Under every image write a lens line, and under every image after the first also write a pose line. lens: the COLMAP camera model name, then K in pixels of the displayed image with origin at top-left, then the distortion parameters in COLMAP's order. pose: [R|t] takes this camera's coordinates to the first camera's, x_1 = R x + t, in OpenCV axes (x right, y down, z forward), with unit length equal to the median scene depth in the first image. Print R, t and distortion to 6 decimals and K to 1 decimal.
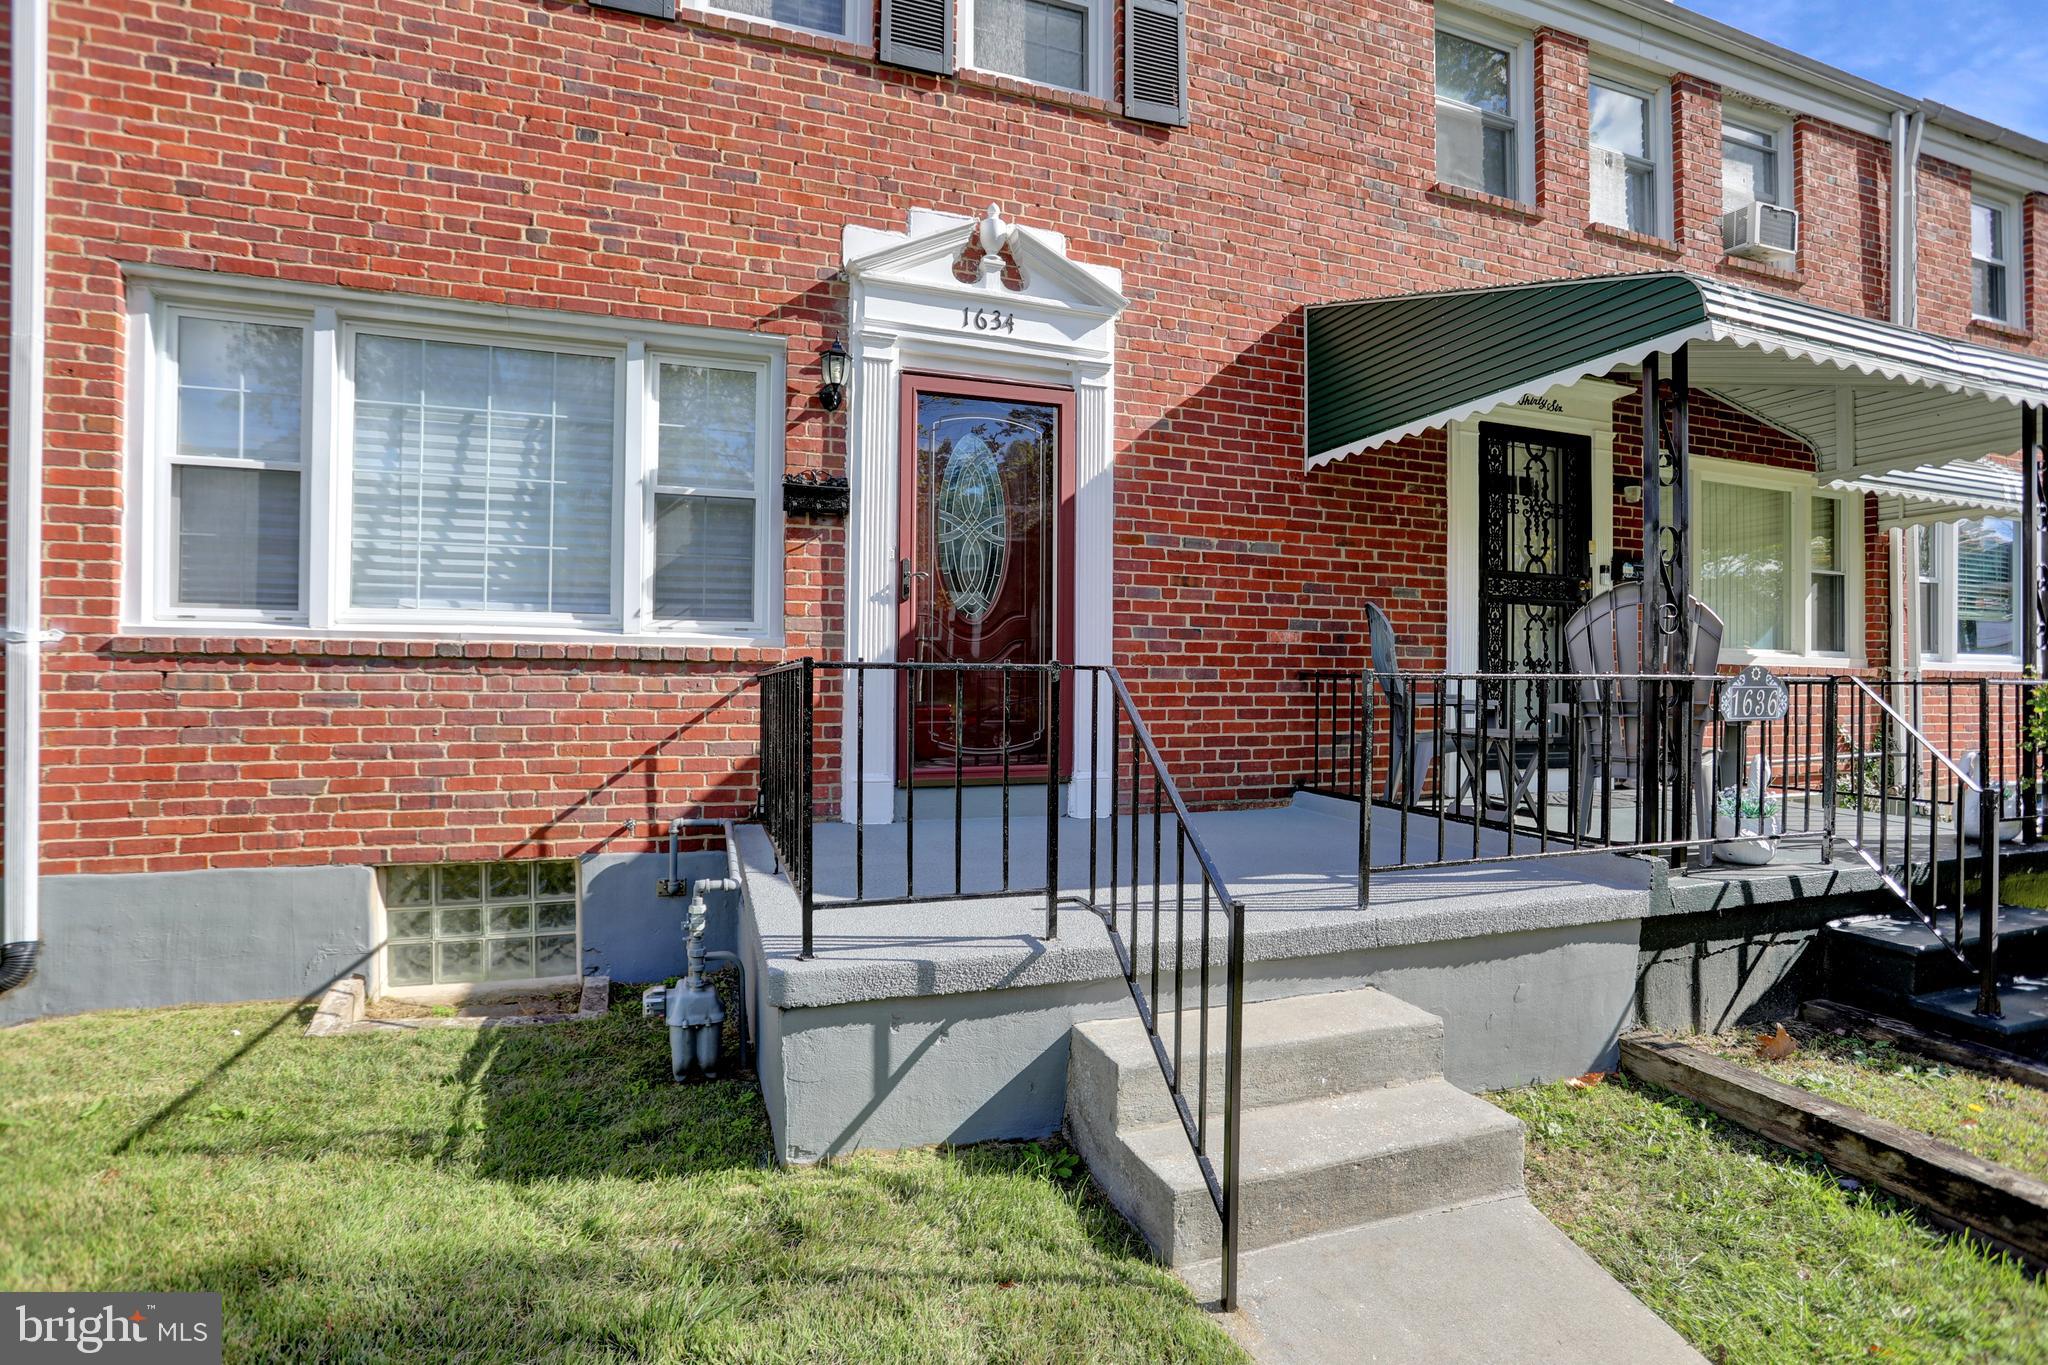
lens RADIAL K [[981.8, 0, 1021.9], [0, 981.8, 679.7], [0, 0, 1]] dist [-0.074258, 0.030719]
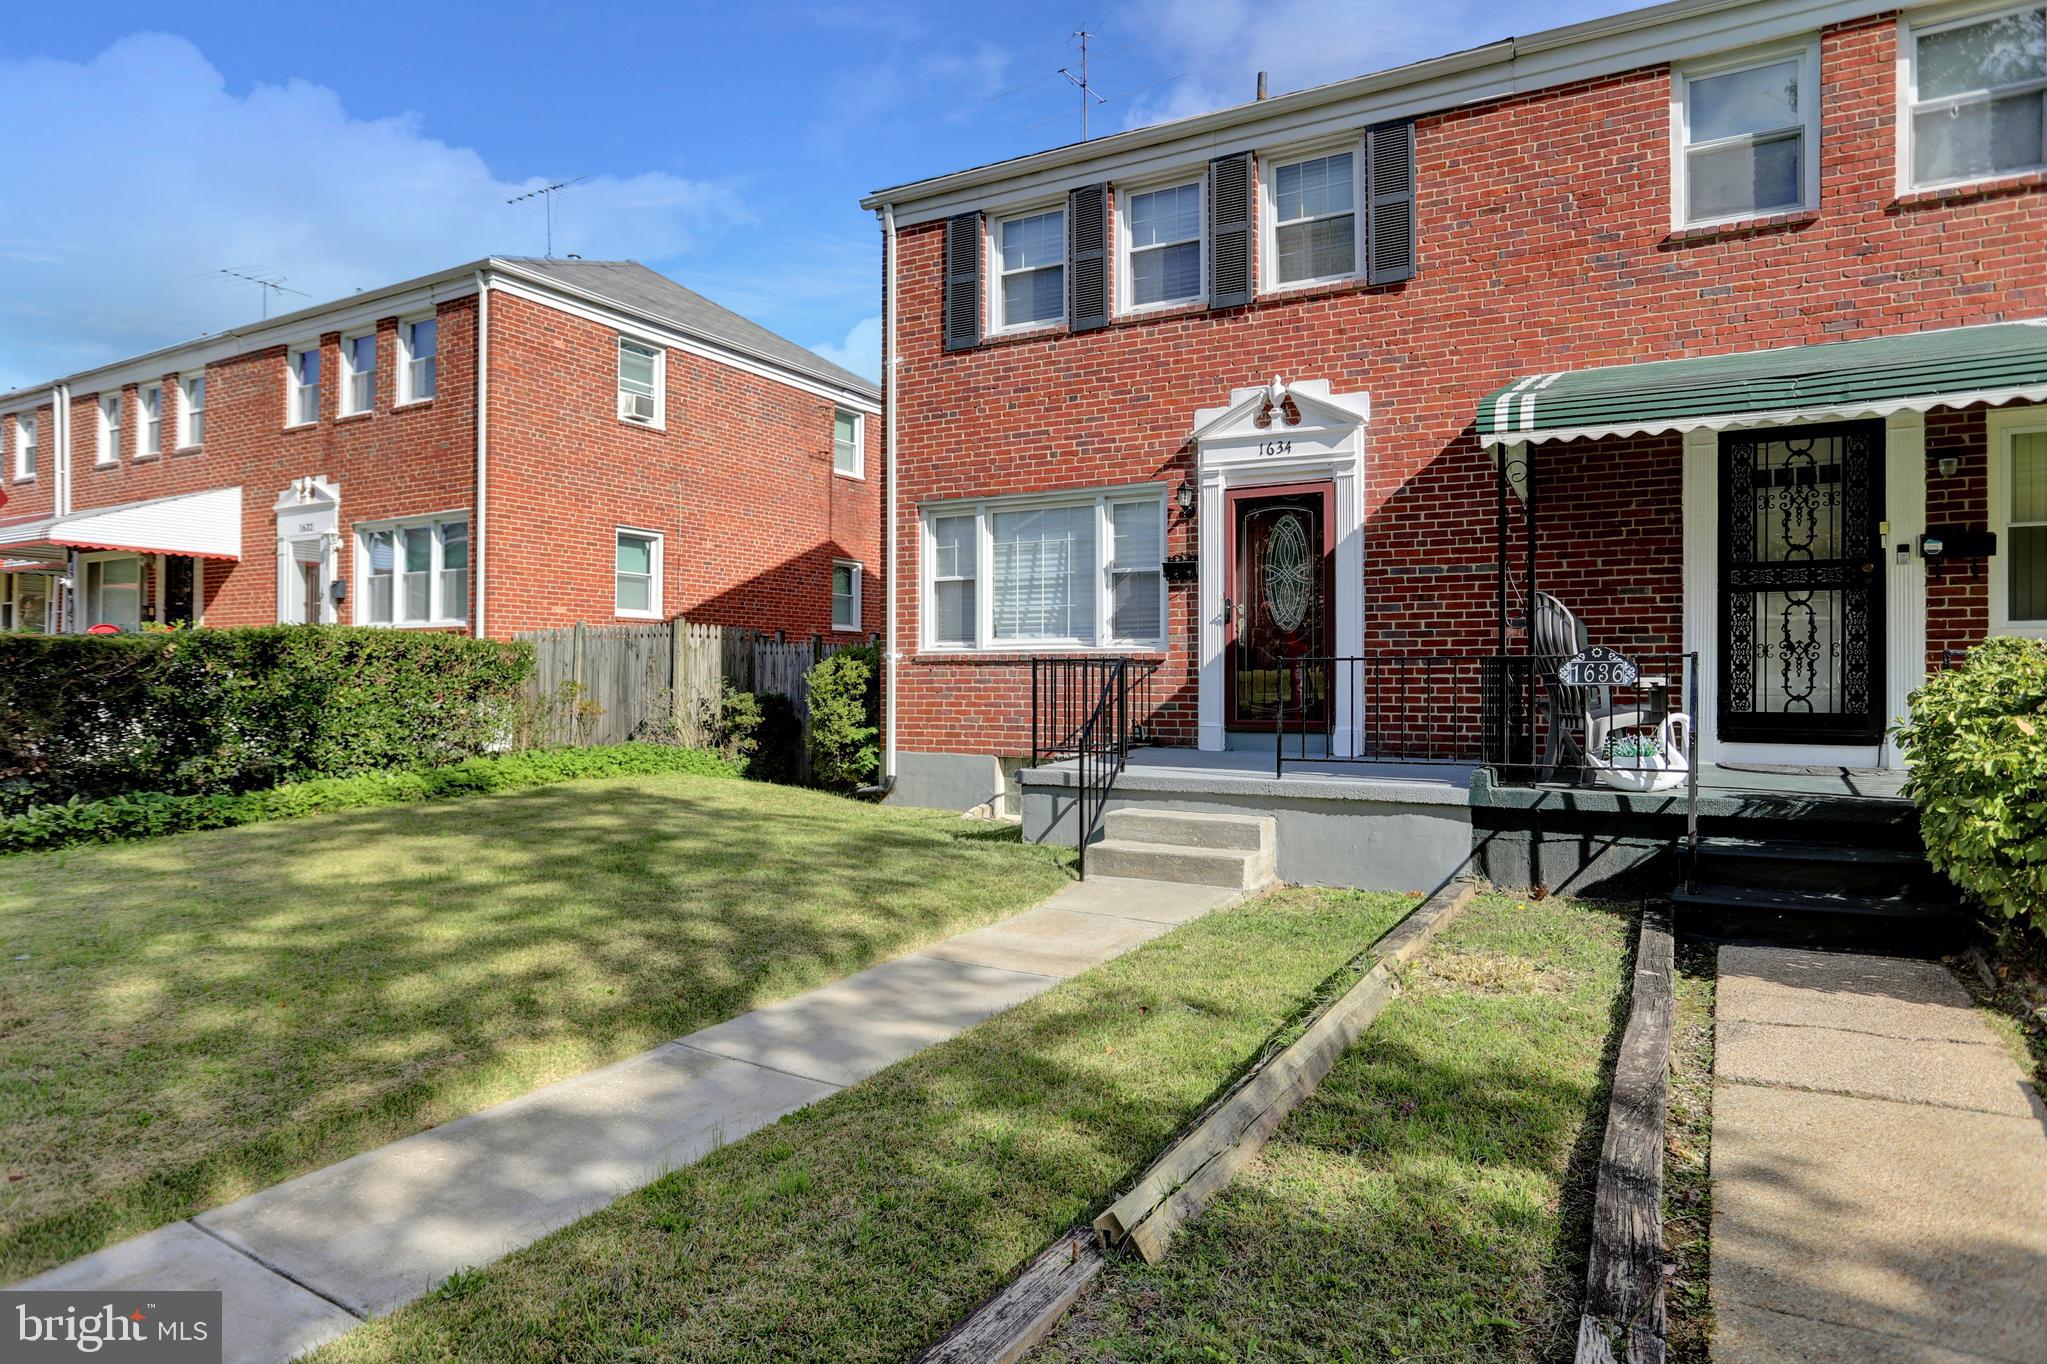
lens RADIAL K [[1192.9, 0, 1023.5], [0, 1192.9, 682.0], [0, 0, 1]] dist [-0.068646, 0.050153]
pose [[0.655208, -0.008682, -0.755399, 1.259413], [0.005400, 0.999962, -0.006810, 0.037093], [0.755429, 0.000383, 0.655230, -0.664148]]
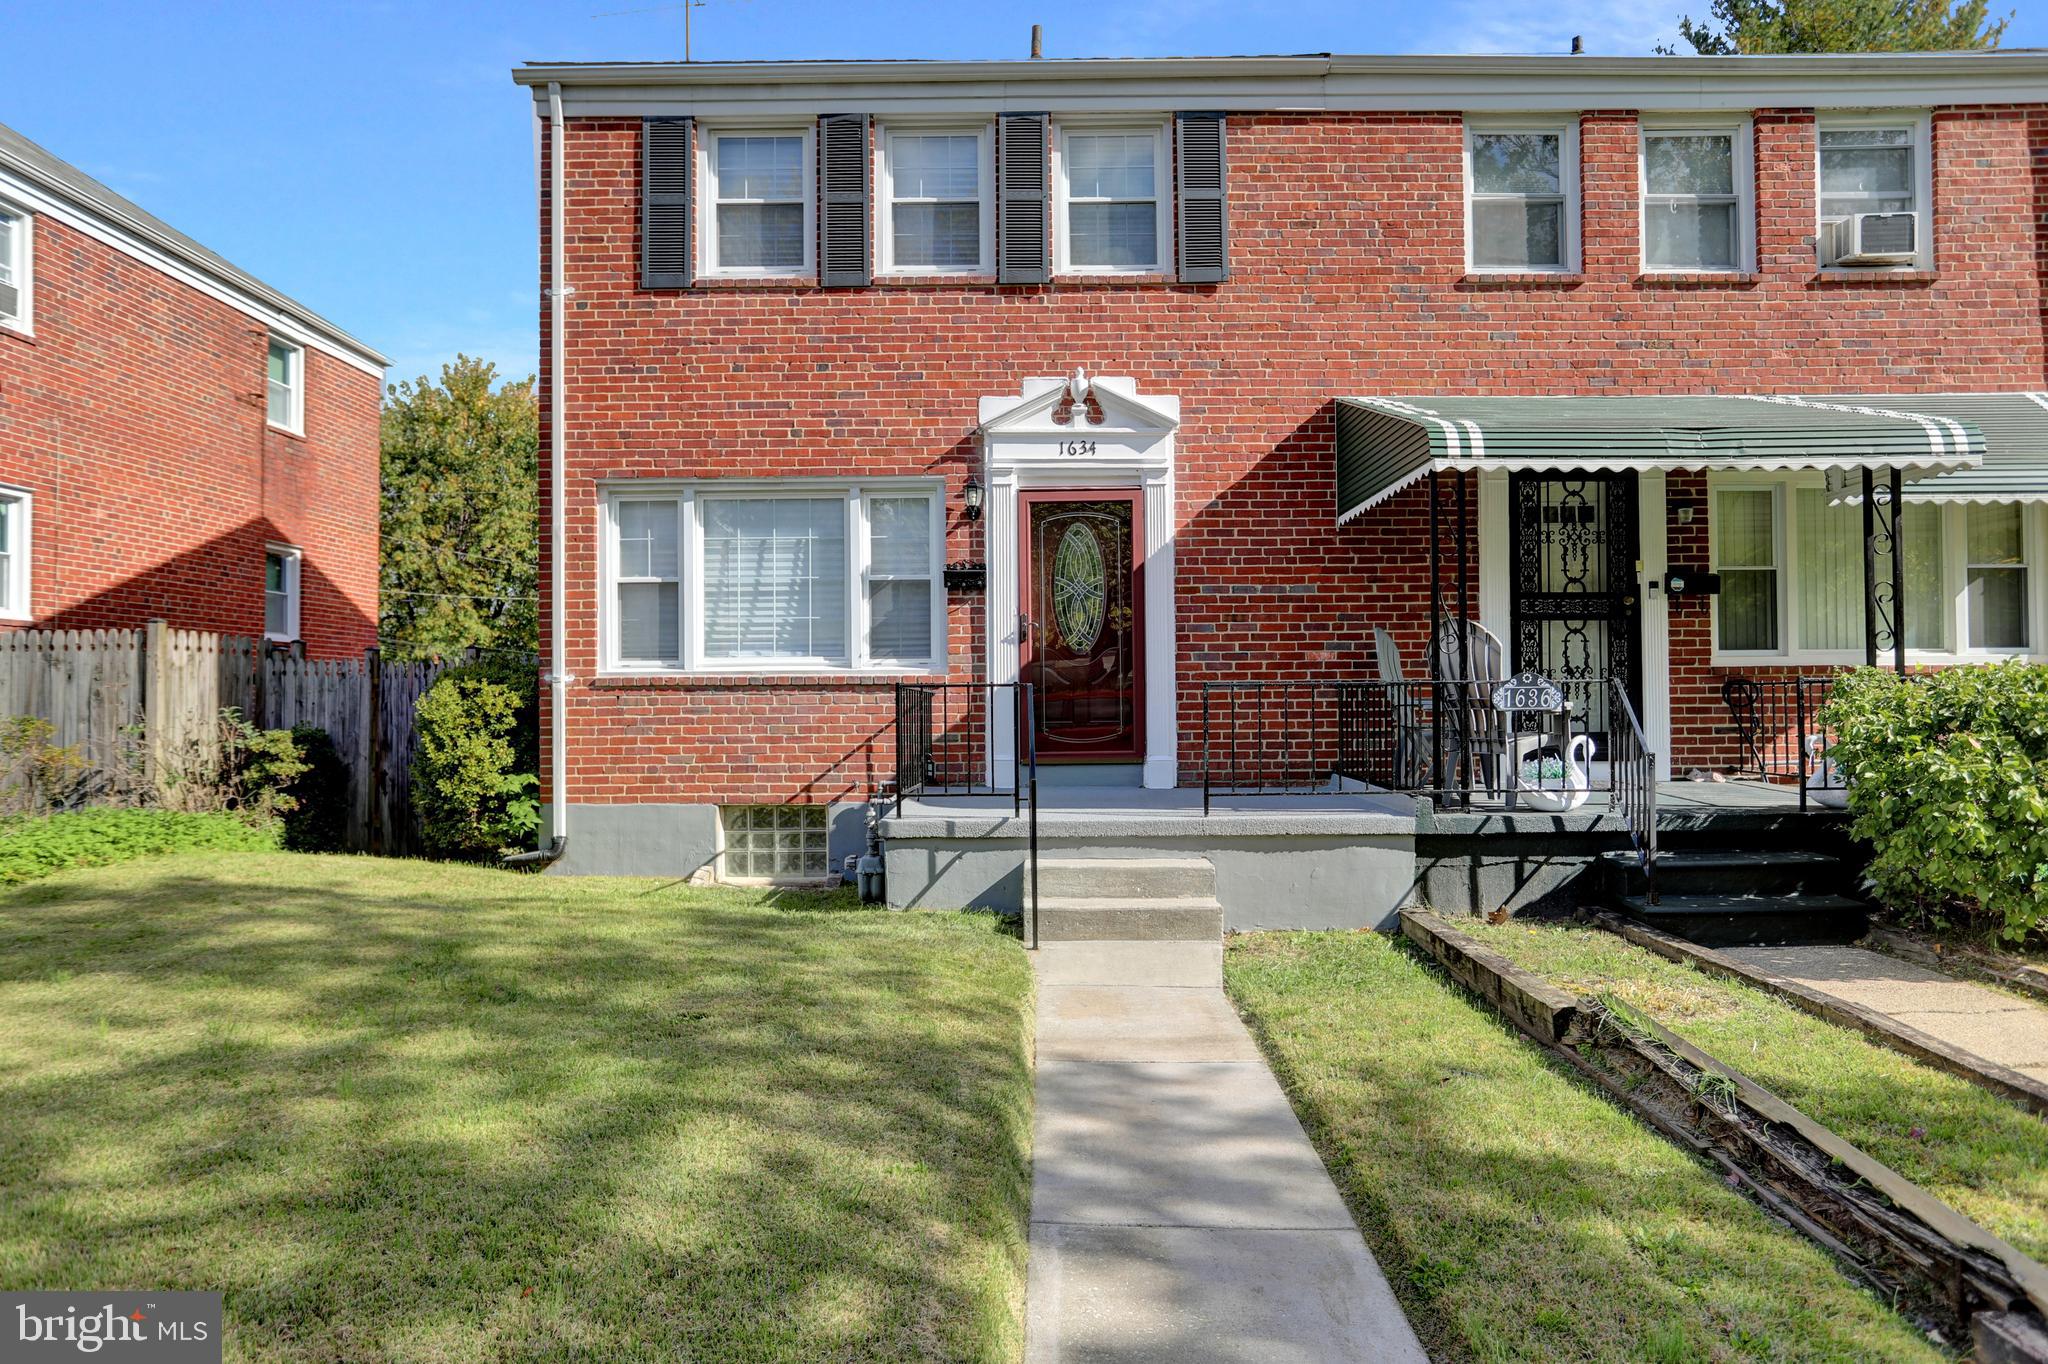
lens RADIAL K [[1355.2, 0, 1024.0], [0, 1355.2, 682.0], [0, 0, 1]] dist [-0.063021, 0.074673]
pose [[0.939156, -0.021404, -0.342822, 0.615214], [0.016657, 0.999720, -0.016787, 0.017619], [0.343086, 0.010055, 0.939250, -0.997538]]
